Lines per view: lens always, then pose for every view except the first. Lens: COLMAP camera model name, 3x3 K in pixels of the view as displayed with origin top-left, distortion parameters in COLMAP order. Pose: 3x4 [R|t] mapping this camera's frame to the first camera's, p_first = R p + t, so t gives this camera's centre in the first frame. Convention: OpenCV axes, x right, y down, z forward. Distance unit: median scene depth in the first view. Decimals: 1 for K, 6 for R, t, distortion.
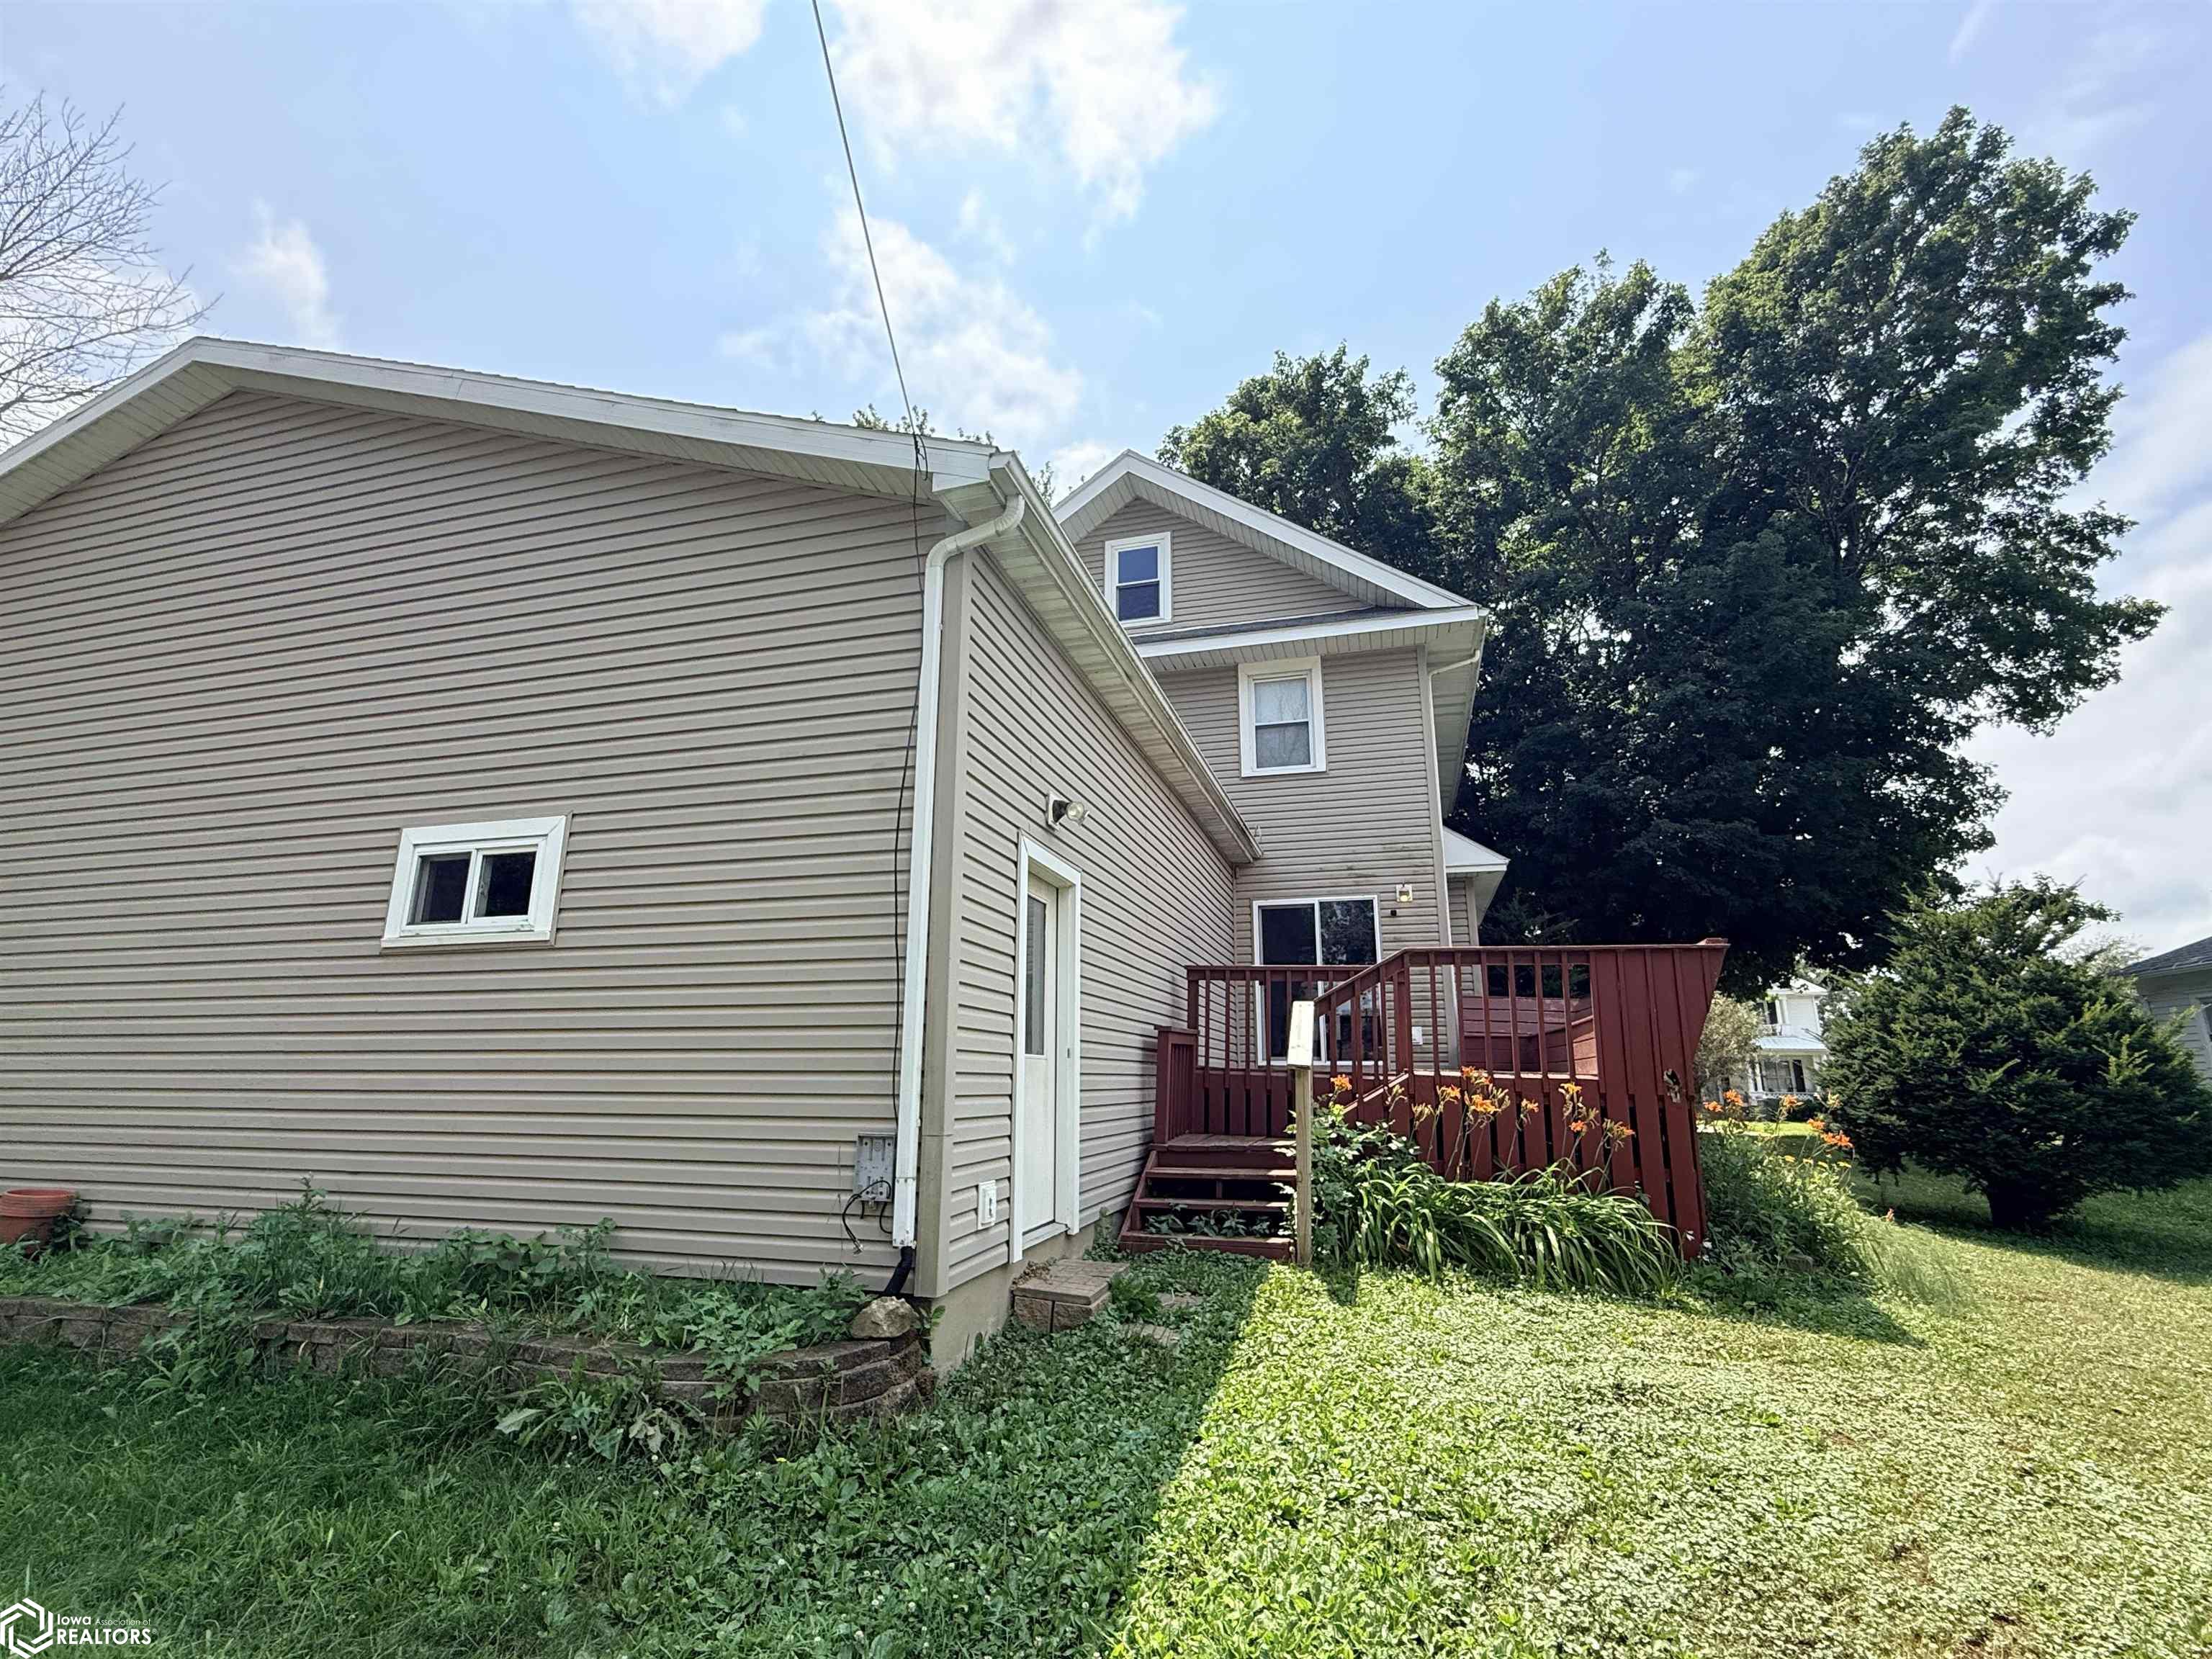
lens RADIAL K [[1042.8, 0, 1118.7], [0, 1042.8, 825.1], [0, 0, 1]] dist [0.000407, -0.000458]
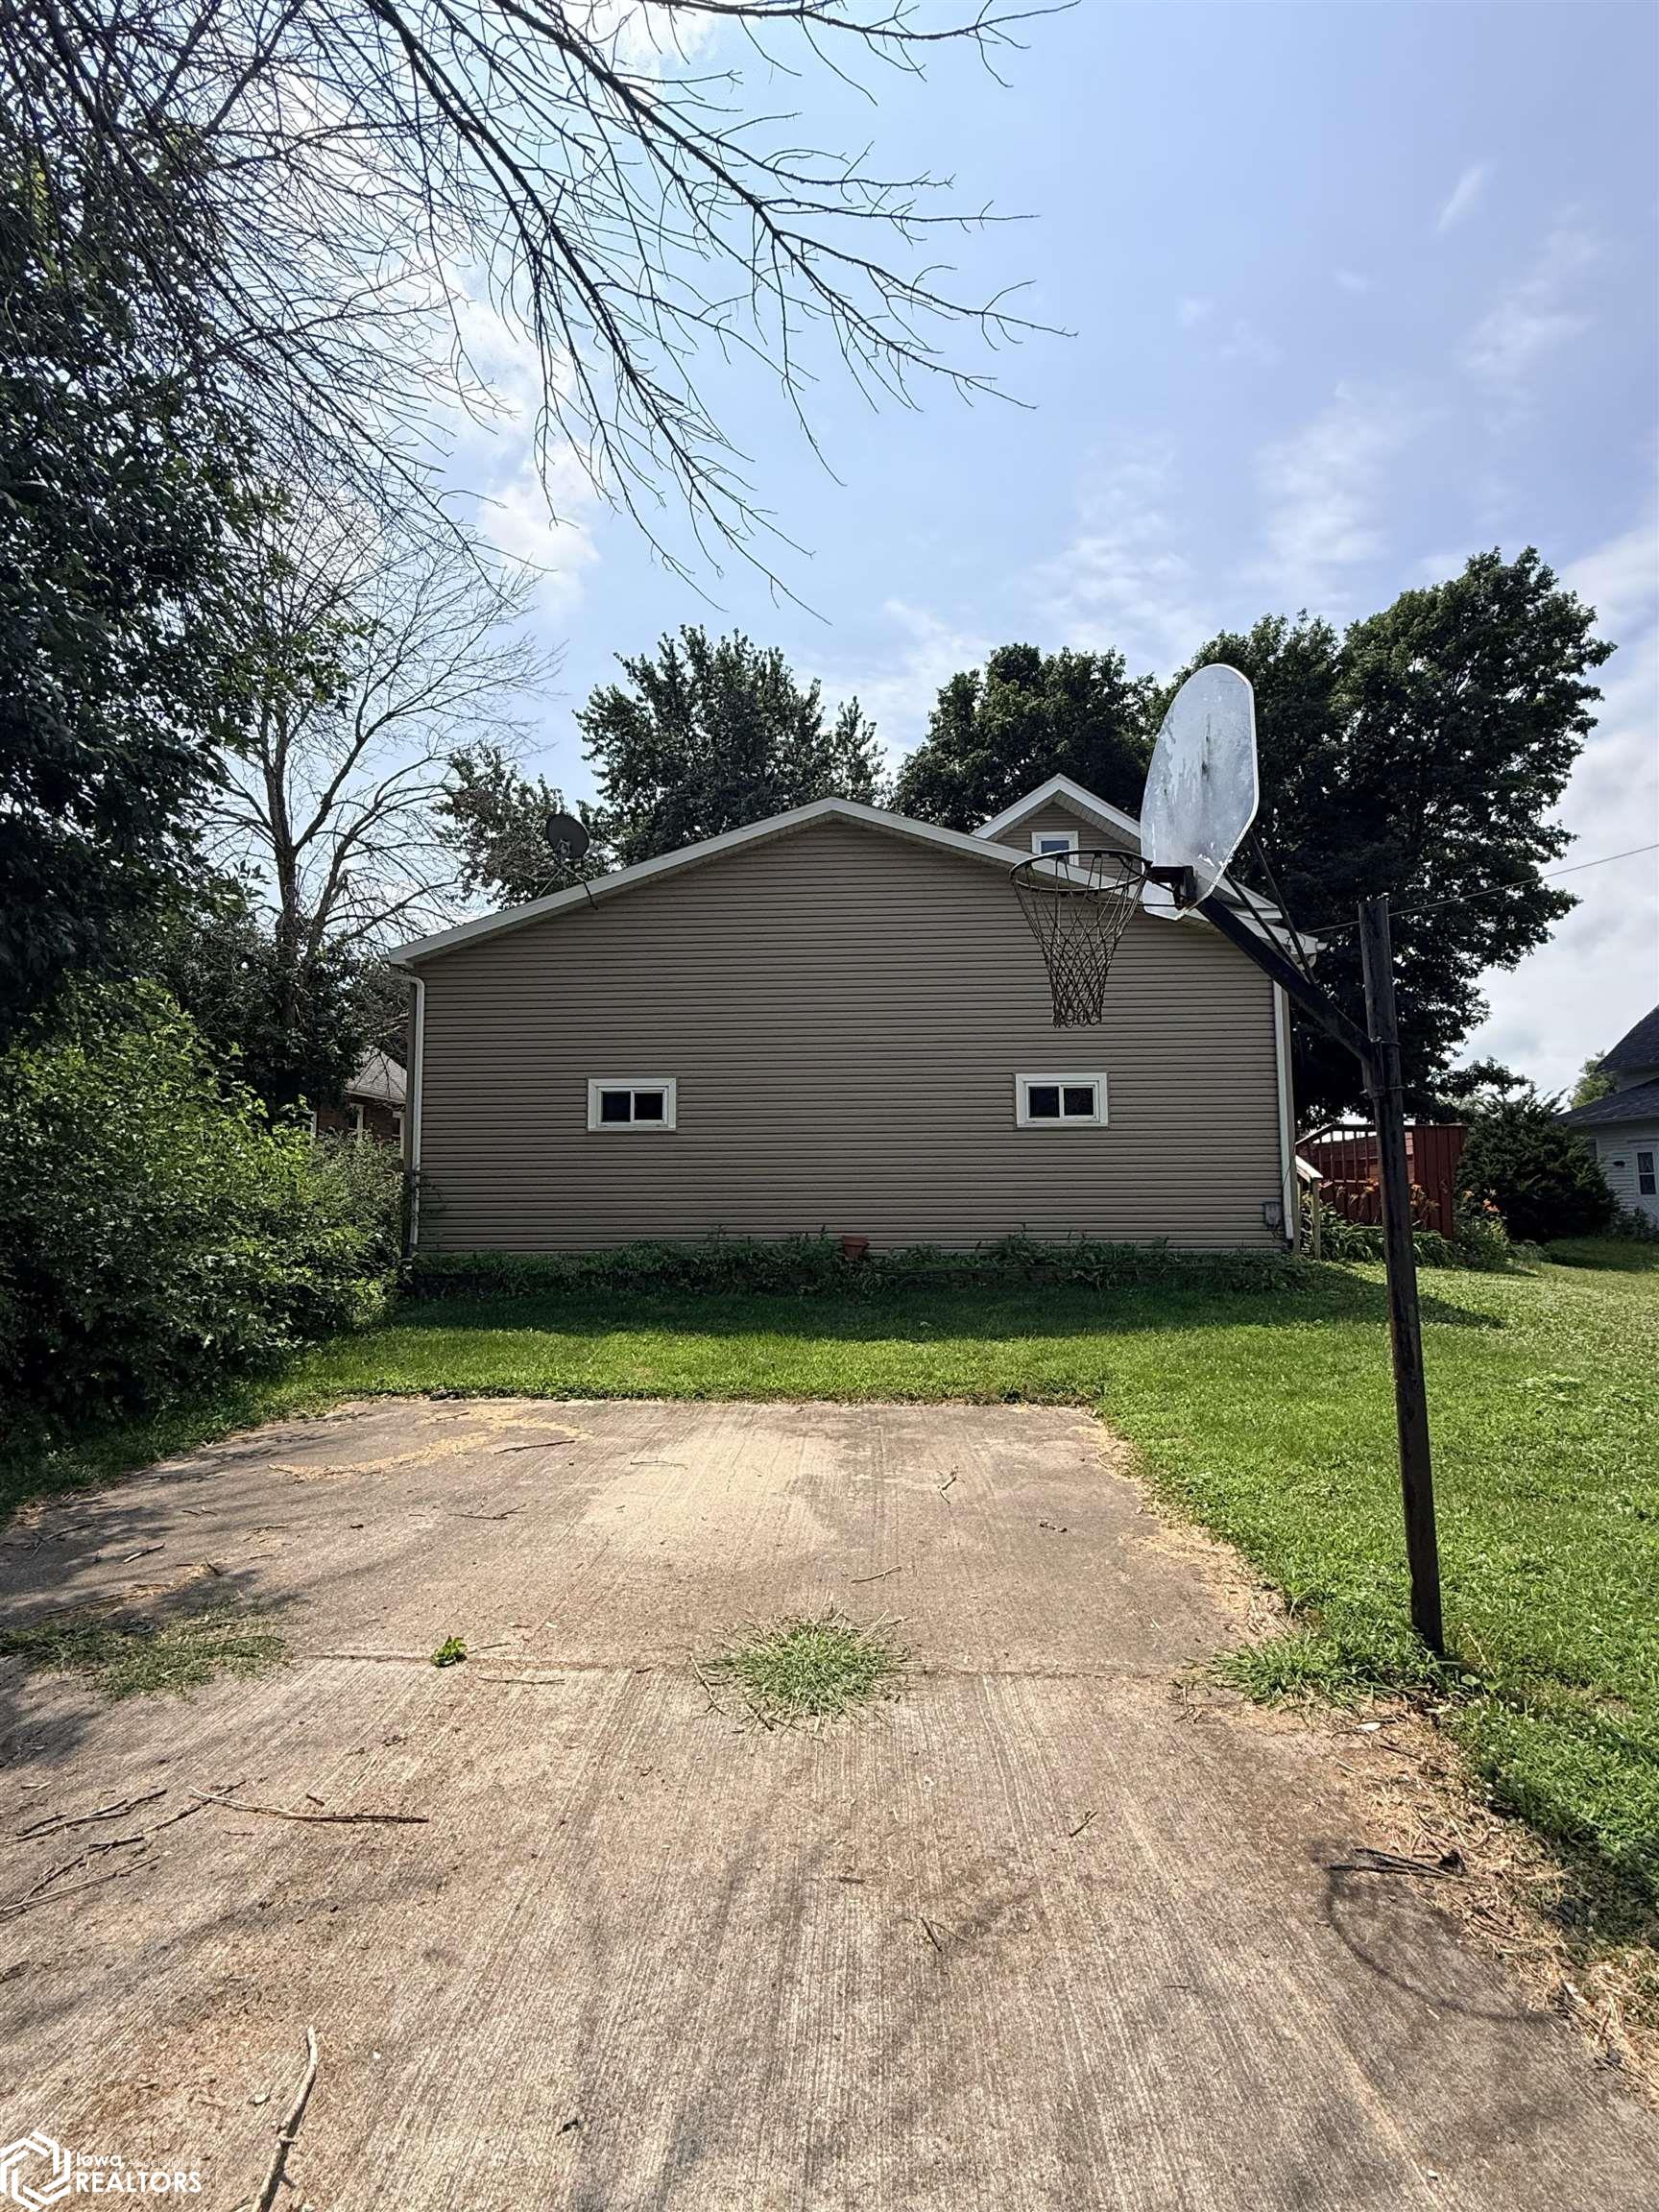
lens RADIAL K [[1042.8, 0, 811.4], [0, 1042.8, 1102.9], [0, 0, 1]] dist [0.000407, -0.000458]
pose [[0.975266, 0.018812, 0.220231, -0.511115], [-0.054480, 0.986091, 0.157027, -0.084290], [-0.214214, -0.165141, 0.962726, -0.346153]]
